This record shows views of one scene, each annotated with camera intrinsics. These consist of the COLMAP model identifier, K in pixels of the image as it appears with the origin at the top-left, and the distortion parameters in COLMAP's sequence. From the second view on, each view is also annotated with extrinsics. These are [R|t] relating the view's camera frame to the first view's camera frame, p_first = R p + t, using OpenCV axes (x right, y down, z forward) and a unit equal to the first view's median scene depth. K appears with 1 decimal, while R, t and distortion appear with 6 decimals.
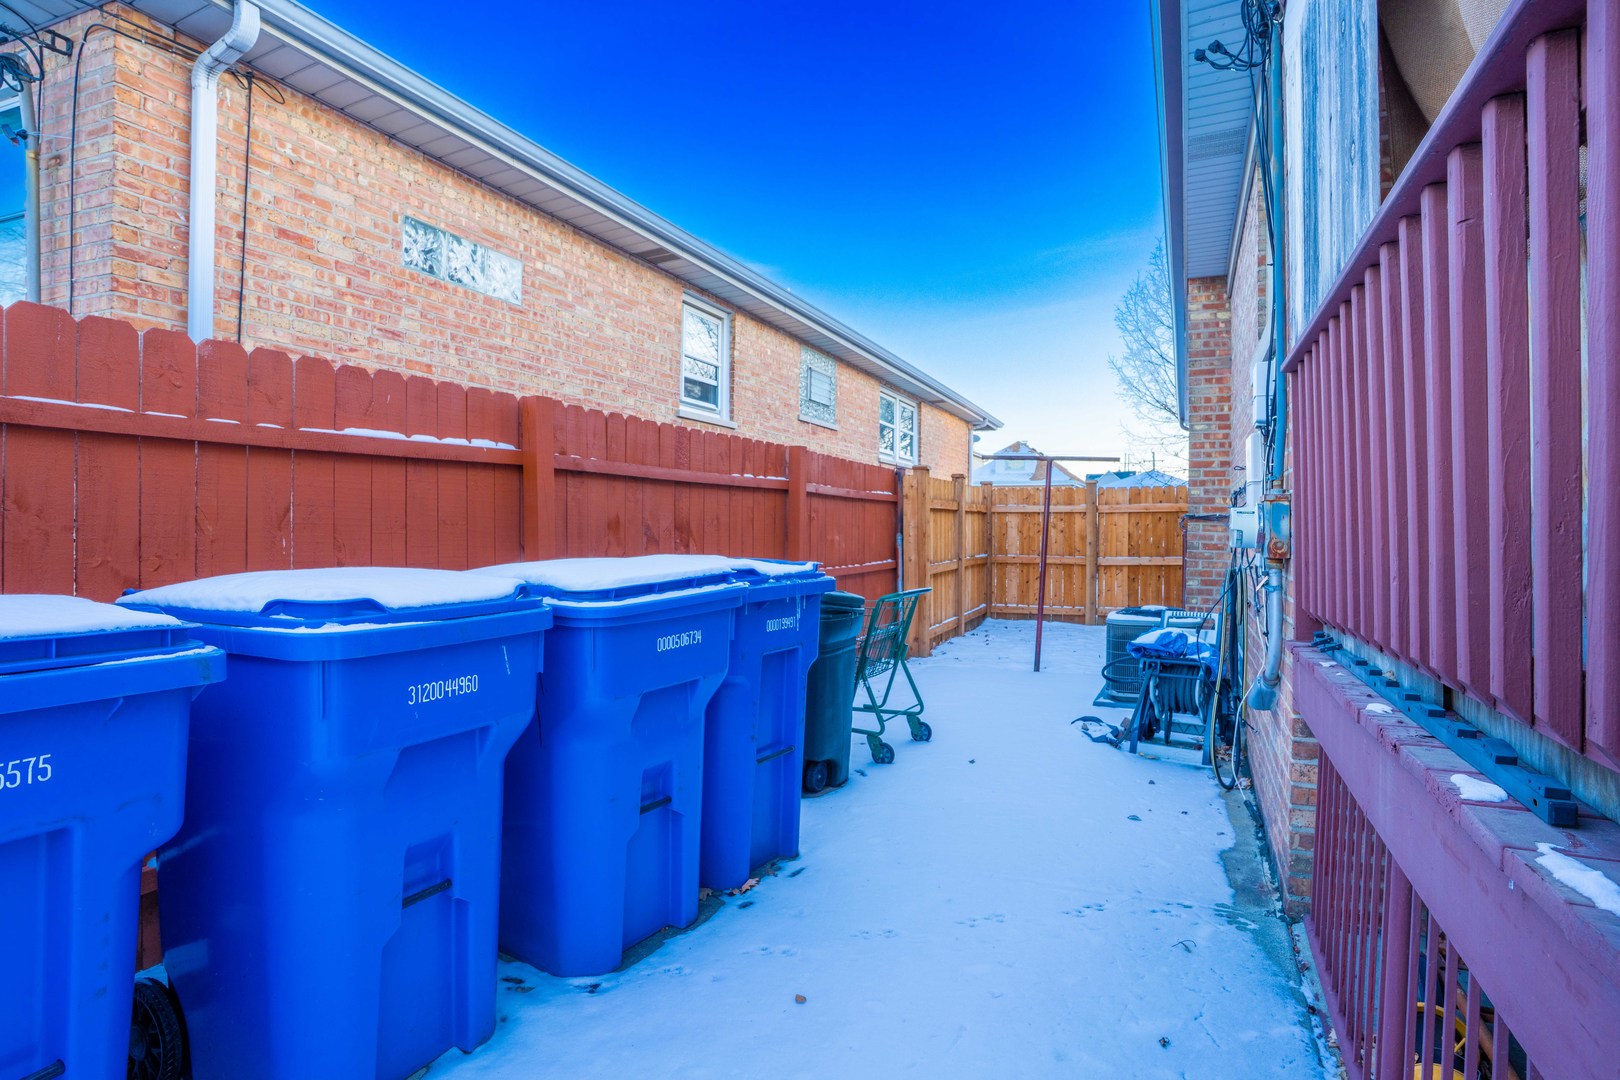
lens RADIAL K [[807.7, 0, 812.8], [0, 807.7, 535.7], [0, 0, 1]] dist [-0.034466, 0.003970]
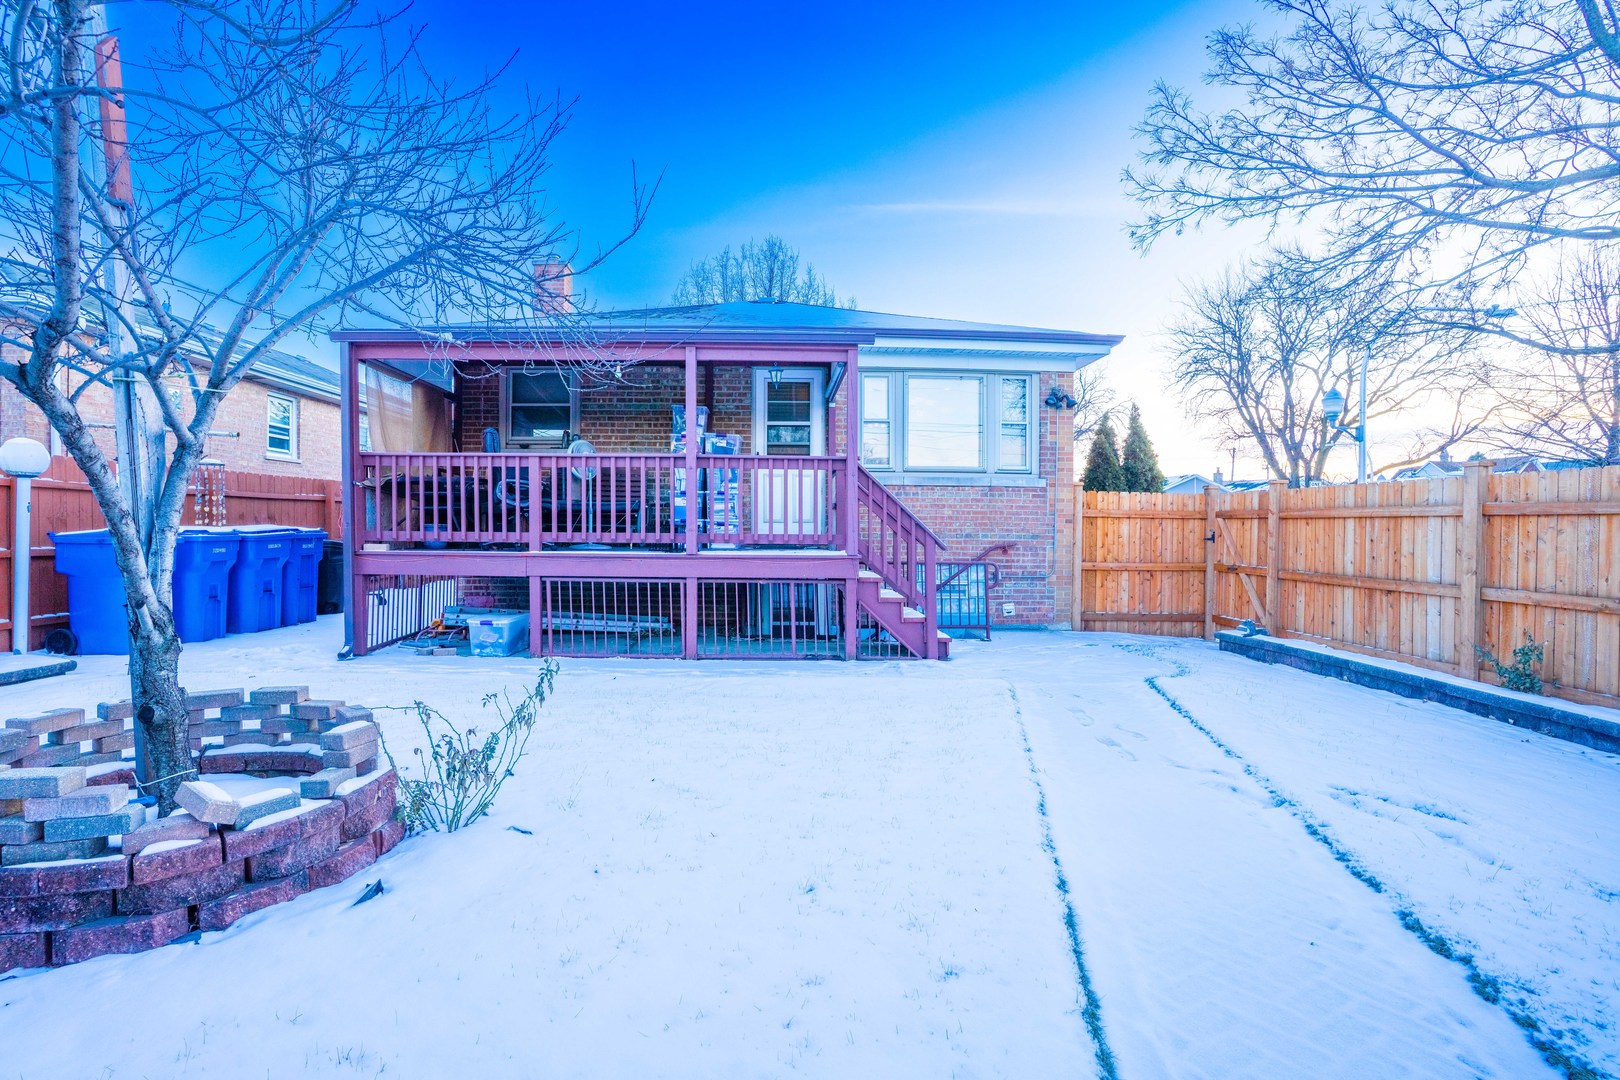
lens RADIAL K [[807.7, 0, 801.6], [0, 807.7, 545.7], [0, 0, 1]] dist [-0.034466, 0.003970]
pose [[0.903052, -0.007655, 0.429463, 0.279702], [-0.002326, 0.999739, 0.022711, 0.019811], [-0.429525, -0.021508, 0.902799, -2.065555]]
